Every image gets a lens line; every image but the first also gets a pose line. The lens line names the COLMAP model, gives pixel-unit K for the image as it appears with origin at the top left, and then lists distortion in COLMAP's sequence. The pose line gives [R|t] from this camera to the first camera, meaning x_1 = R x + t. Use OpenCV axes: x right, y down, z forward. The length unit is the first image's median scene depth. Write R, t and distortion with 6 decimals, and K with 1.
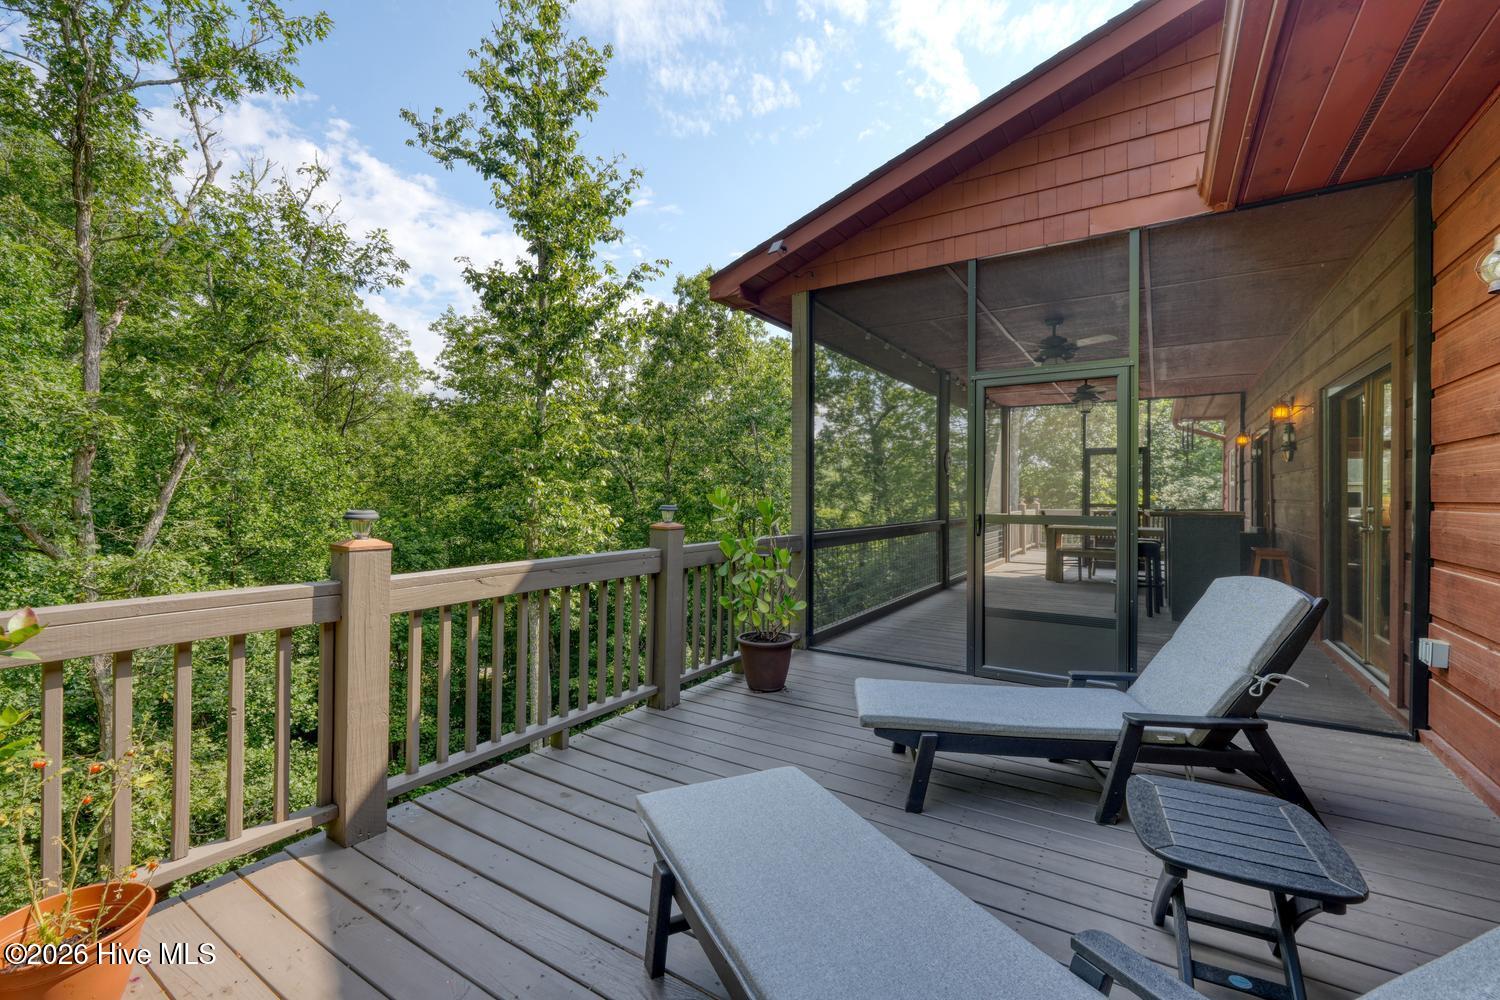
lens RADIAL K [[628.0, 0, 759.0], [0, 628.0, 497.0], [0, 0, 1]] dist [-0.000352, 0.000266]
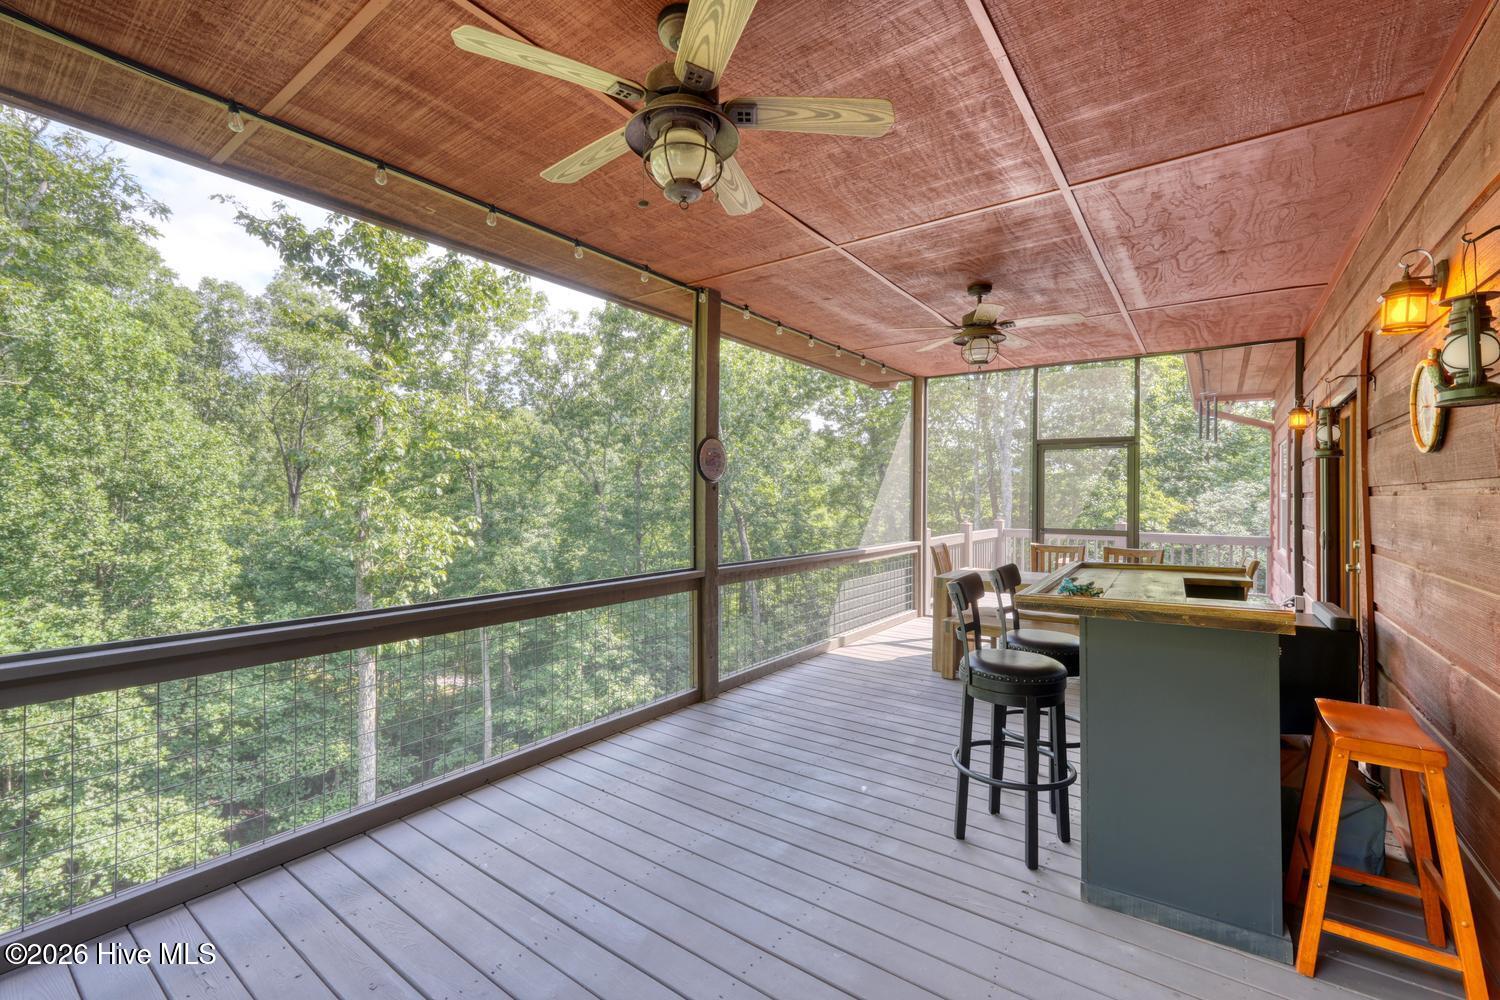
lens RADIAL K [[633.6, 0, 750.0], [0, 633.6, 500.0], [0, 0, 1]] dist [-0.005451, -0.000430]
pose [[0.997845, 0.002760, -0.065556, 0.232934], [-0.002783, 0.999996, -0.000256, -0.013919], [0.065555, 0.000438, 0.997849, 0.297778]]
